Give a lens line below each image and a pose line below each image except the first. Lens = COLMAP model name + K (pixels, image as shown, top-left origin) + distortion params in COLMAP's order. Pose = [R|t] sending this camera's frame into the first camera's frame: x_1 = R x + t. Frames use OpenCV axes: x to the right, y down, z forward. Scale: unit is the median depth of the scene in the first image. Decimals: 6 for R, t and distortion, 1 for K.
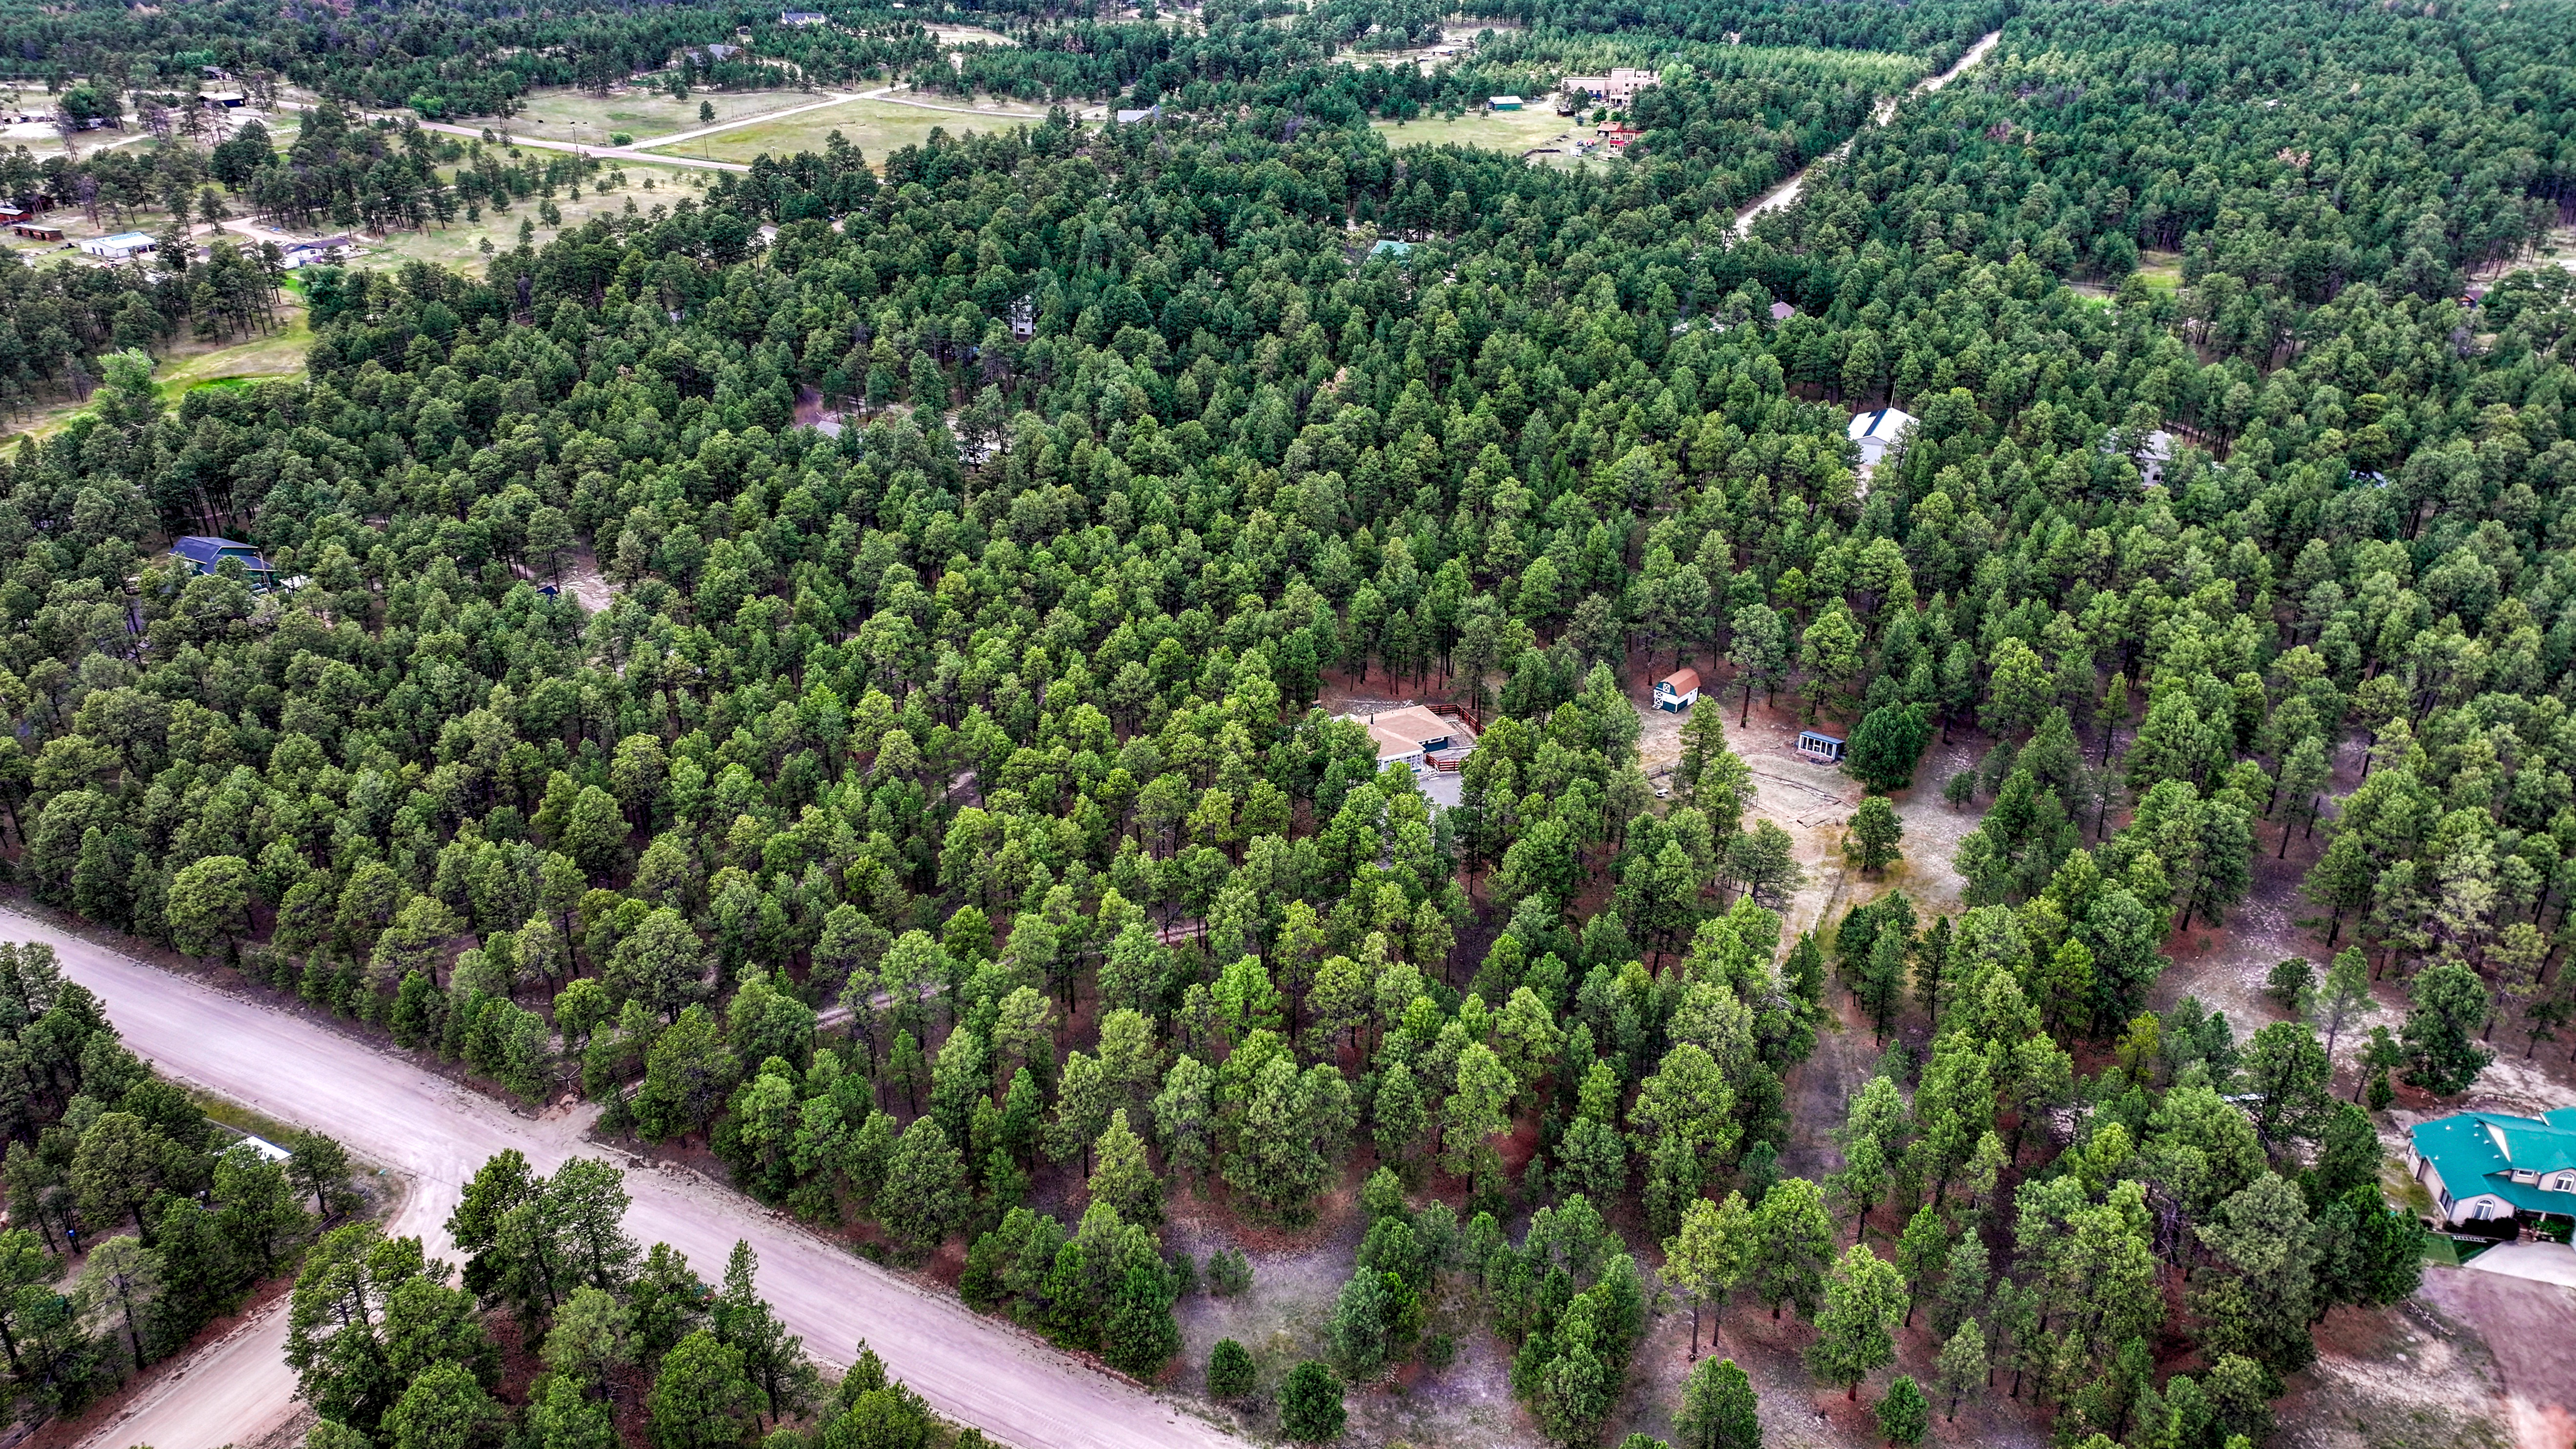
lens RADIAL K [[1810.2, 0, 1288.0], [0, 1810.2, 724.5], [0, 0, 1]] dist [0.048301, -0.001289]
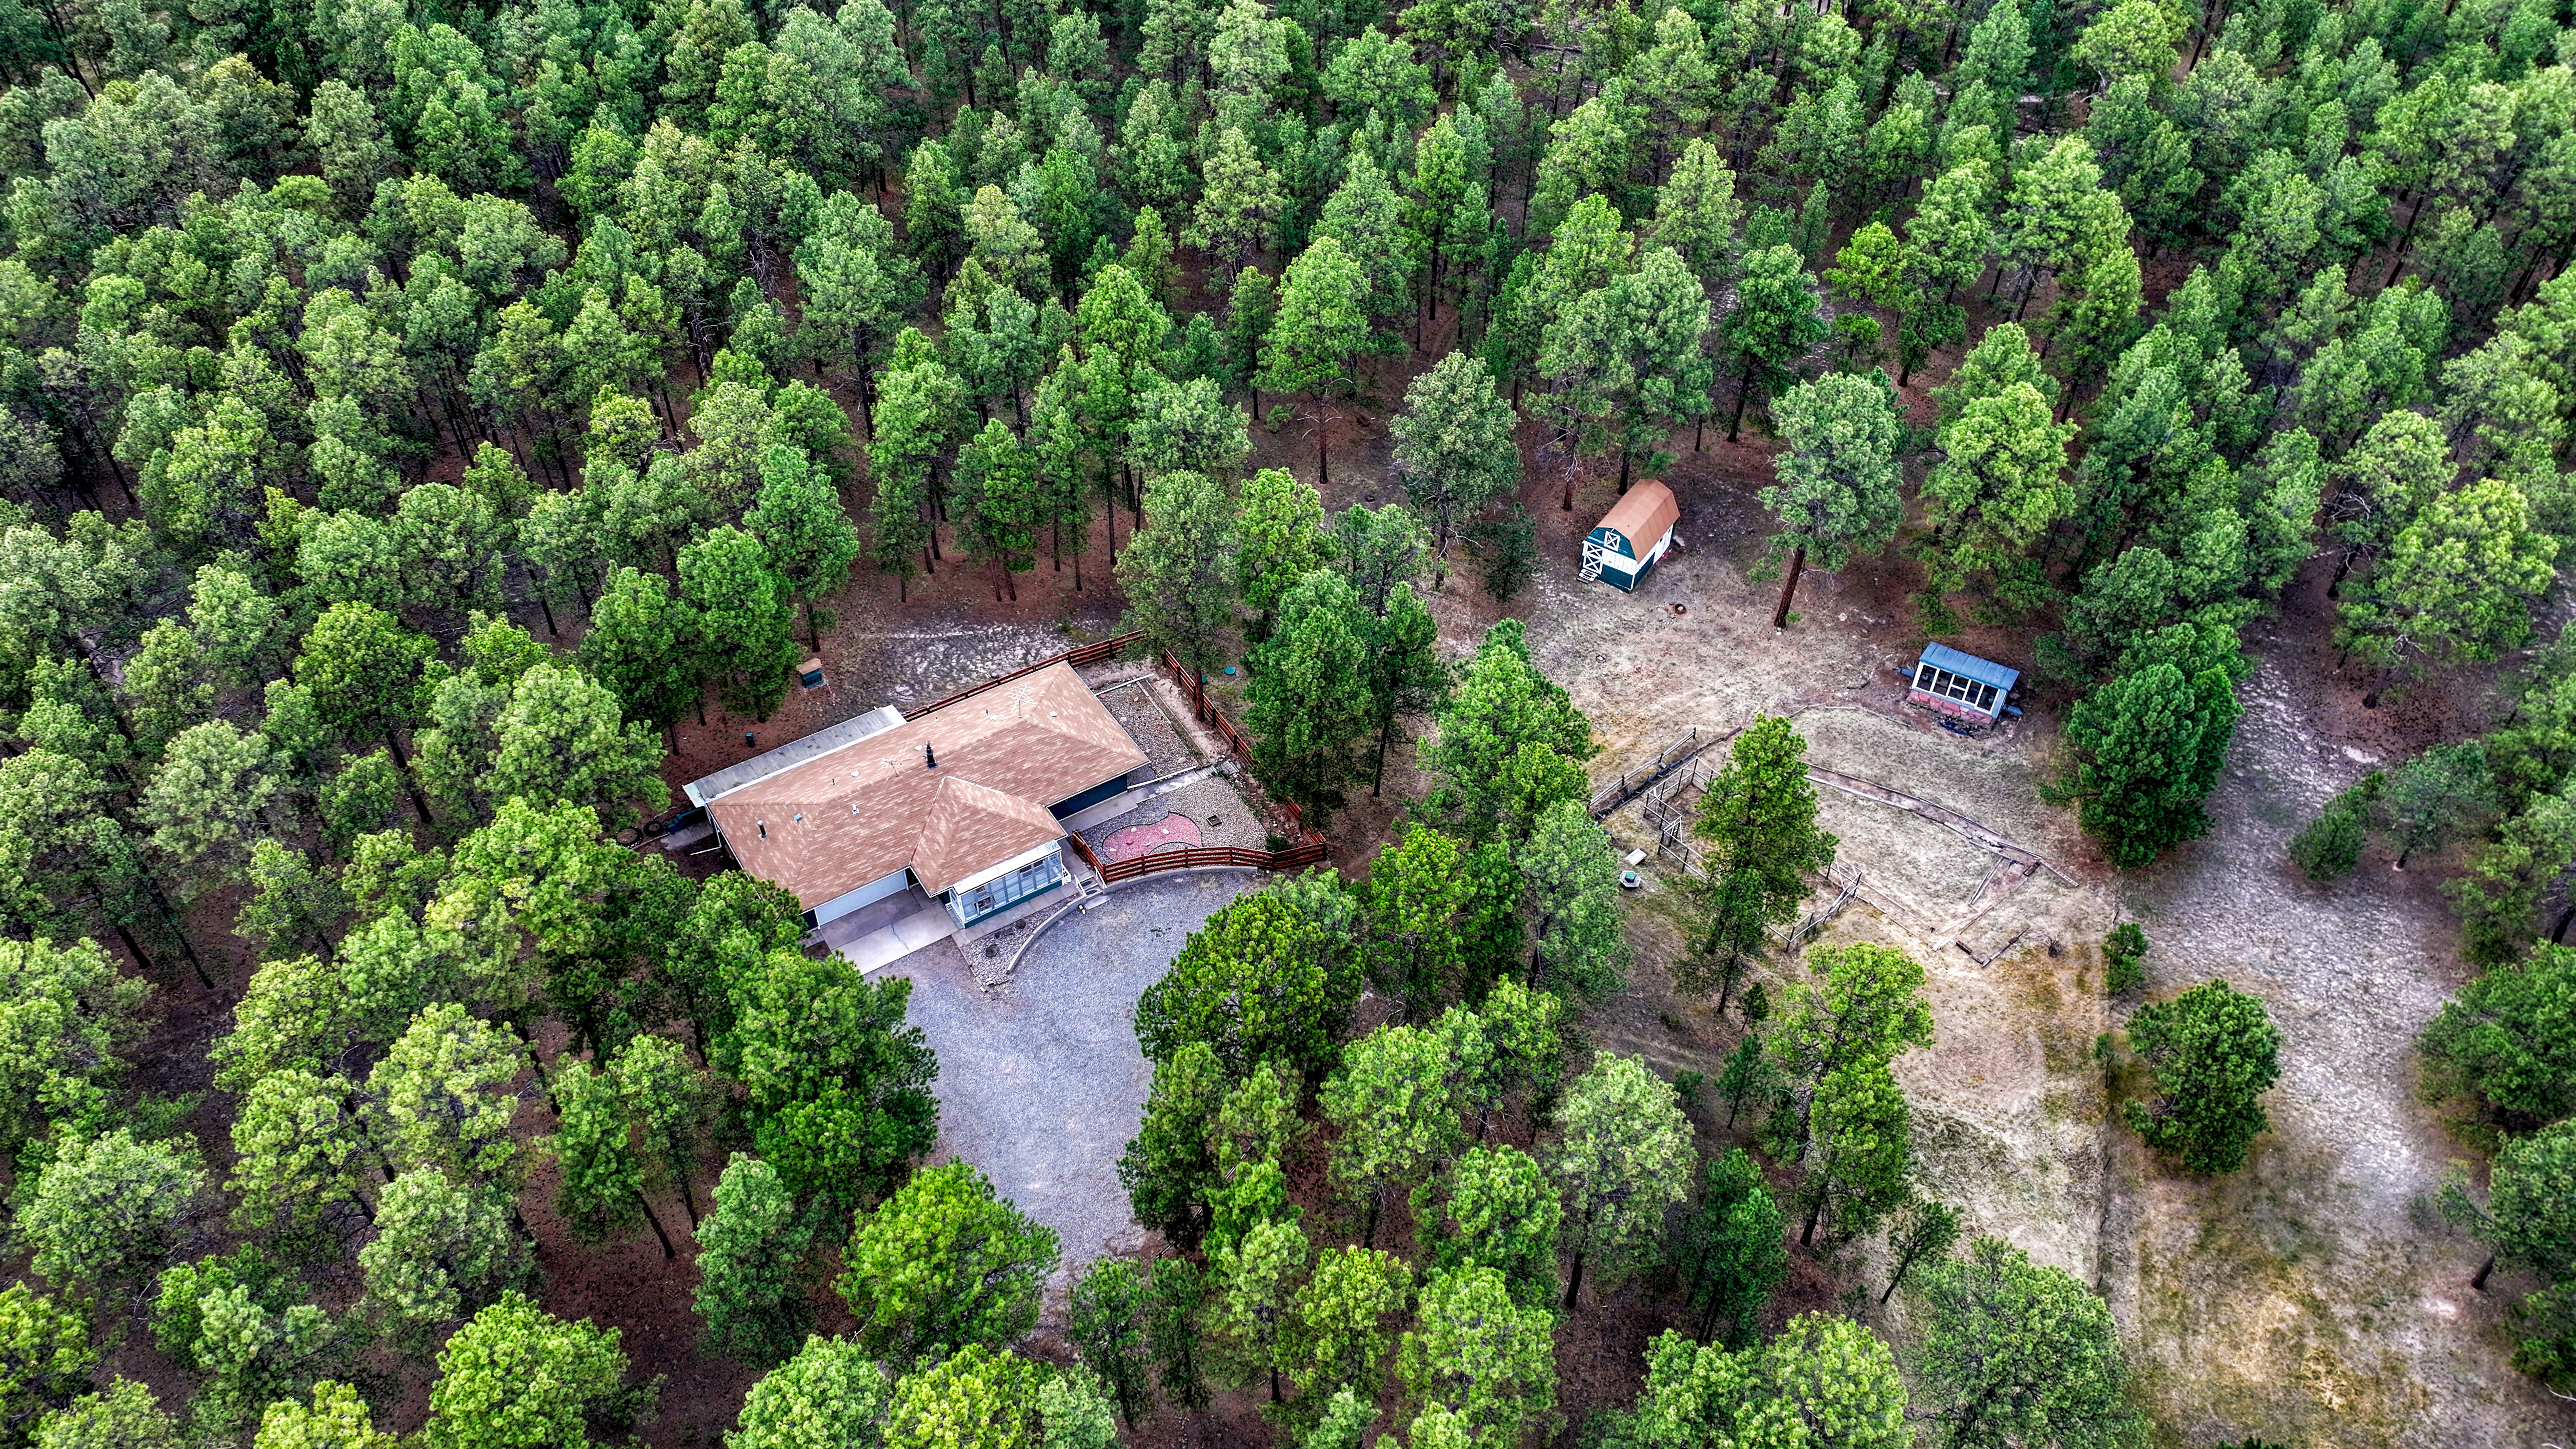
lens RADIAL K [[1810.2, 0, 1288.0], [0, 1810.2, 724.5], [0, 0, 1]] dist [0.048301, -0.001289]
pose [[0.990487, -0.090418, 0.103729, 0.076367], [0.052977, 0.946279, 0.318981, -0.121451], [-0.126998, -0.310451, 0.942068, 0.557583]]
